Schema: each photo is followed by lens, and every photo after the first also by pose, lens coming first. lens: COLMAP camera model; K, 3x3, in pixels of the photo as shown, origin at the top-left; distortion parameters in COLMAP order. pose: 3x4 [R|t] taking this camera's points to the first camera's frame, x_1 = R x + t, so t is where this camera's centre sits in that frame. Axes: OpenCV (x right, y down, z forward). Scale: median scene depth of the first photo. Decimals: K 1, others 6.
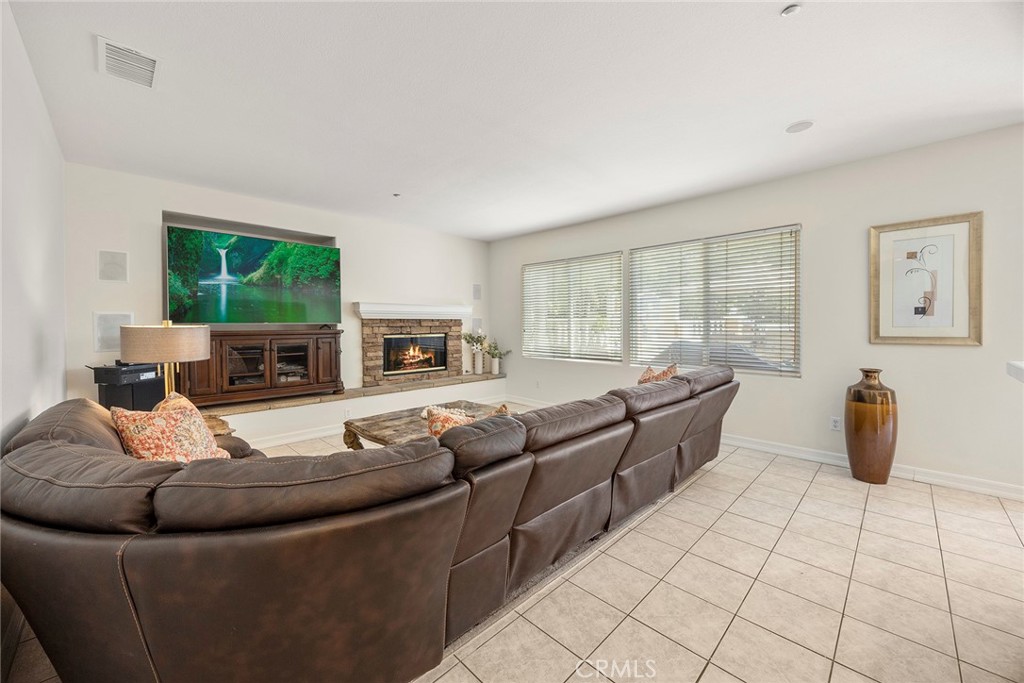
lens RADIAL K [[400.5, 0, 506.2], [0, 400.5, 325.6], [0, 0, 1]] dist [0.015717, 0.000077]
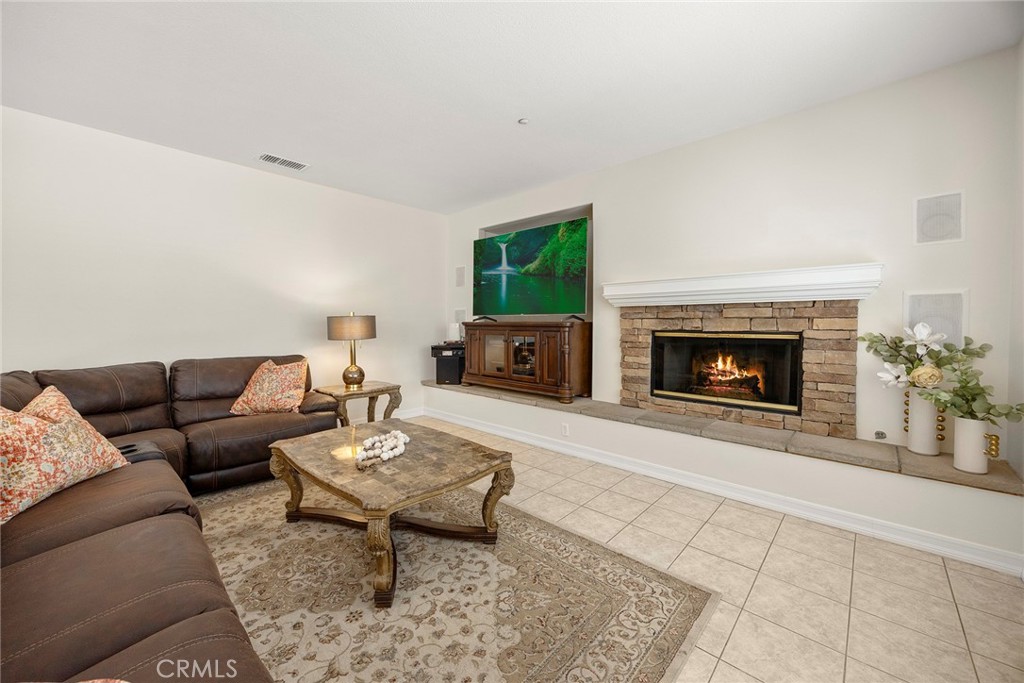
lens RADIAL K [[400.3, 0, 512.3], [0, 400.3, 330.4], [0, 0, 1]] dist [0.016335, -0.000129]
pose [[0.074485, 0.022275, -0.996973, 0.287111], [-0.007893, 0.999732, 0.021747, 0.009375], [0.997191, 0.006249, 0.074641, 0.679725]]
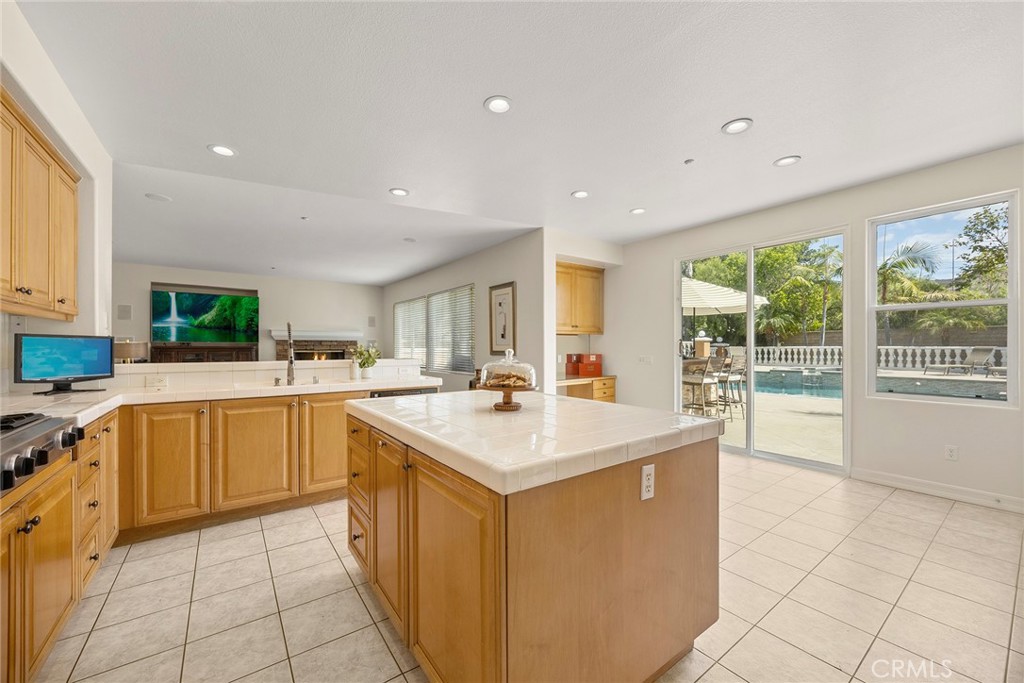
lens RADIAL K [[391.6, 0, 510.4], [0, 391.6, 332.4], [0, 0, 1]] dist [-0.001271, 0.000040]
pose [[0.990301, -0.000056, -0.138935, 0.688792], [-0.005564, 0.999182, -0.040060, 0.008968], [0.138824, 0.040444, 0.989491, -0.357591]]
